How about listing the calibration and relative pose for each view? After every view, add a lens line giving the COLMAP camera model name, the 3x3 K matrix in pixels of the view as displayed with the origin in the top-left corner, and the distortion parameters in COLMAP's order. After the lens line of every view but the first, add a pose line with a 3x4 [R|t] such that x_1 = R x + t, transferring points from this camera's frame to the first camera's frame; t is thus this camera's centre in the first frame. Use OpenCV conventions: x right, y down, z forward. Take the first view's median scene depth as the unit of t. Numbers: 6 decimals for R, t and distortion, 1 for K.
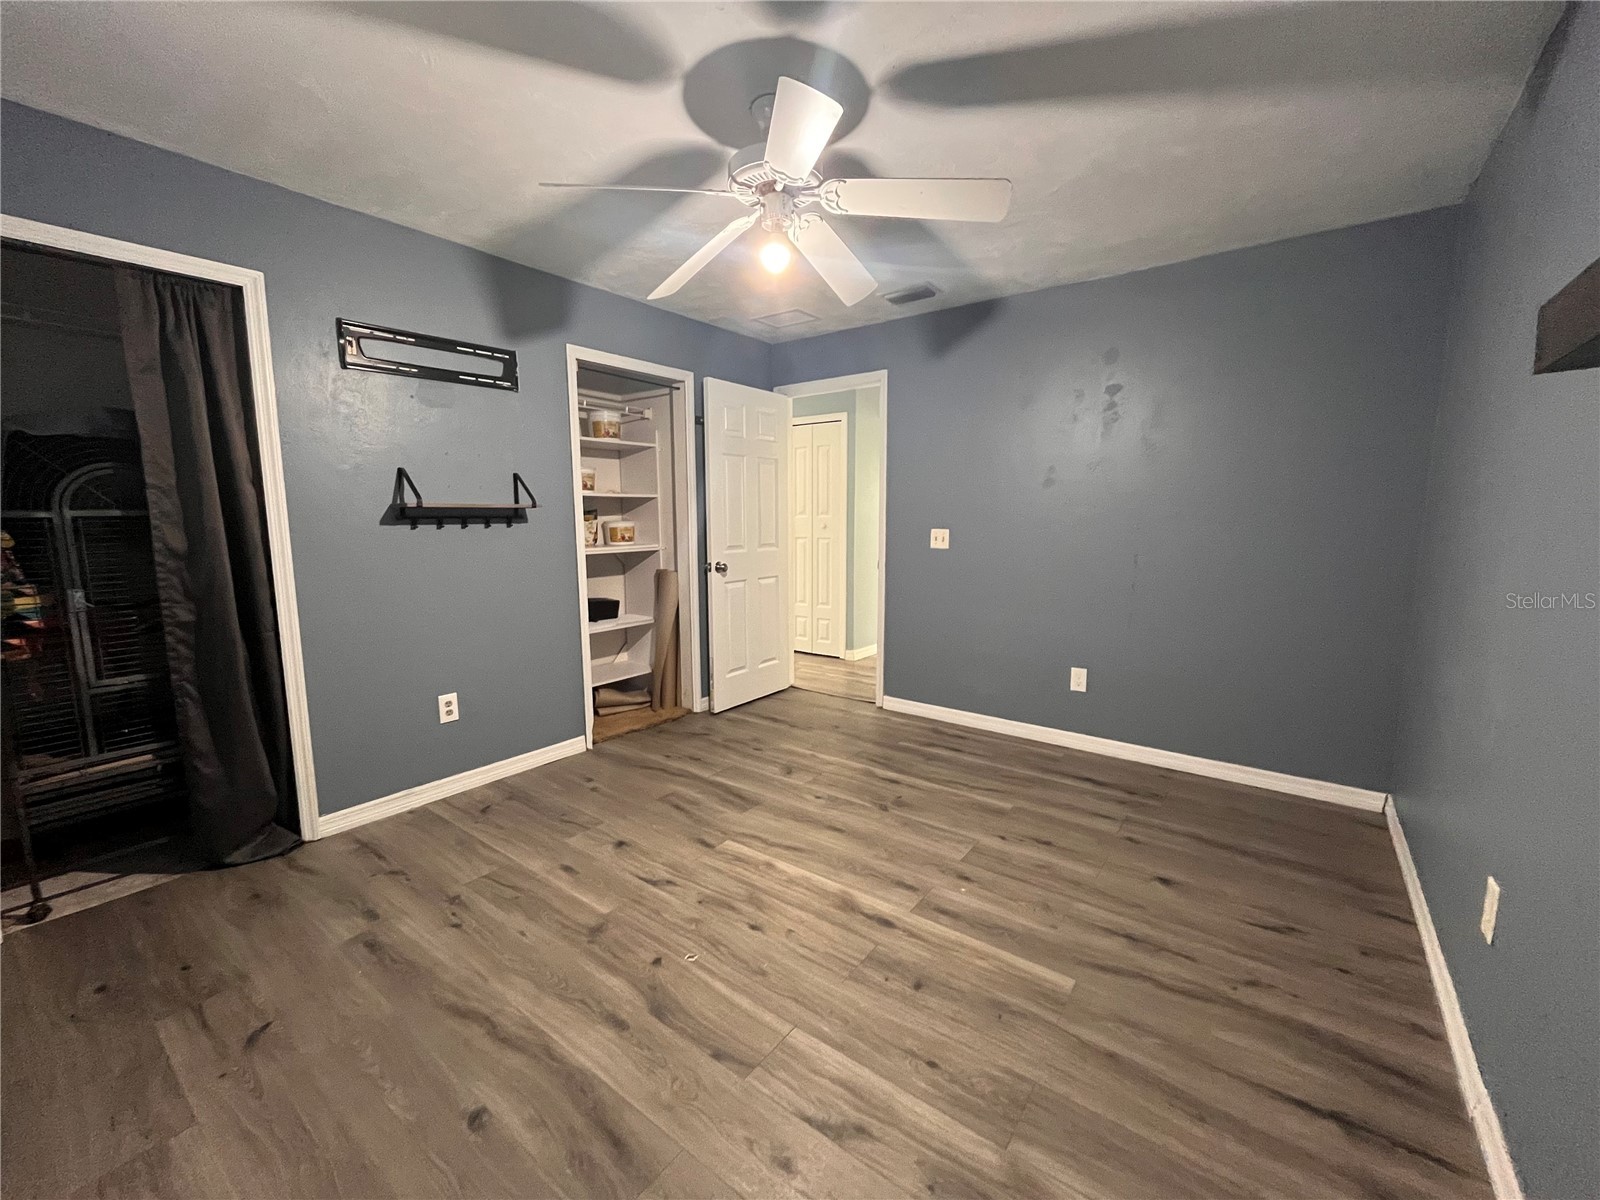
lens RADIAL K [[647.7, 0, 807.0], [0, 647.7, 606.9], [0, 0, 1]] dist [-0.008020, 0.000329]
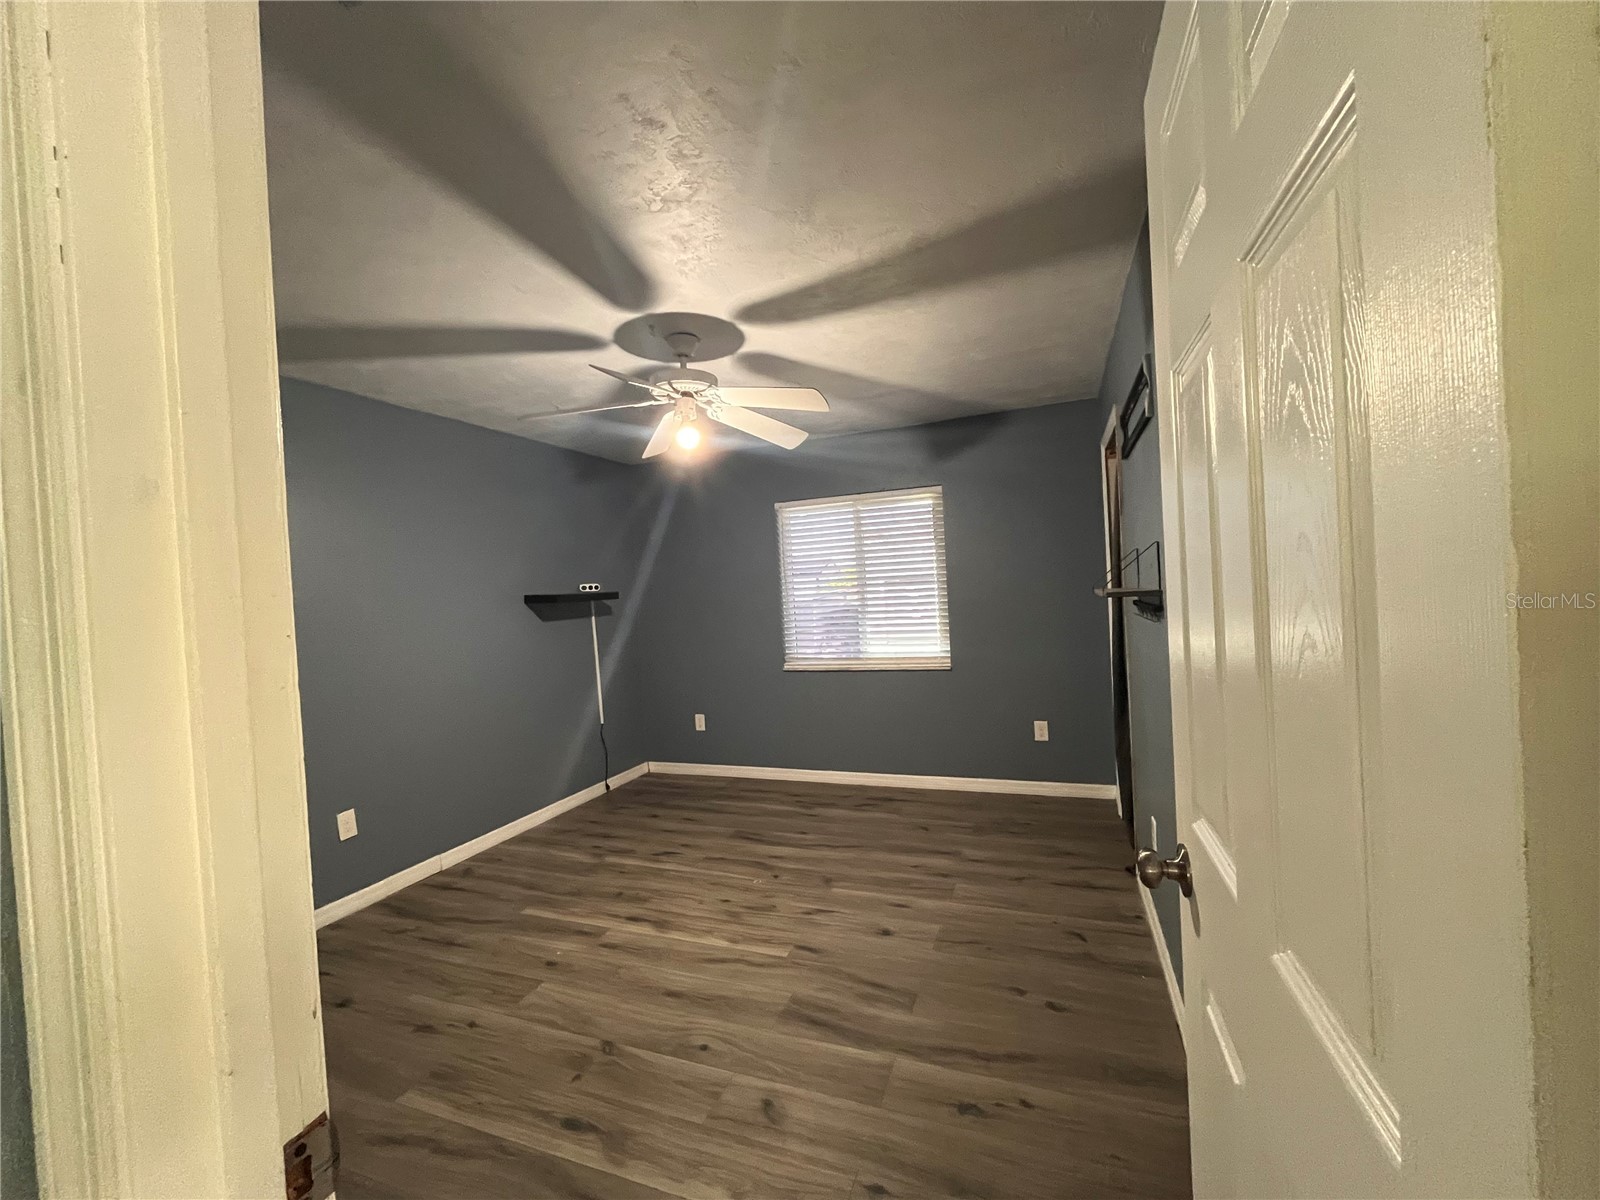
lens RADIAL K [[647.7, 0, 800.1], [0, 647.7, 600.1], [0, 0, 1]] dist [-0.008020, 0.000329]
pose [[-0.963060, 0.057126, -0.263159, 0.092869], [0.016141, 0.987729, 0.155344, -0.355222], [0.268804, 0.145358, -0.952164, 2.097601]]
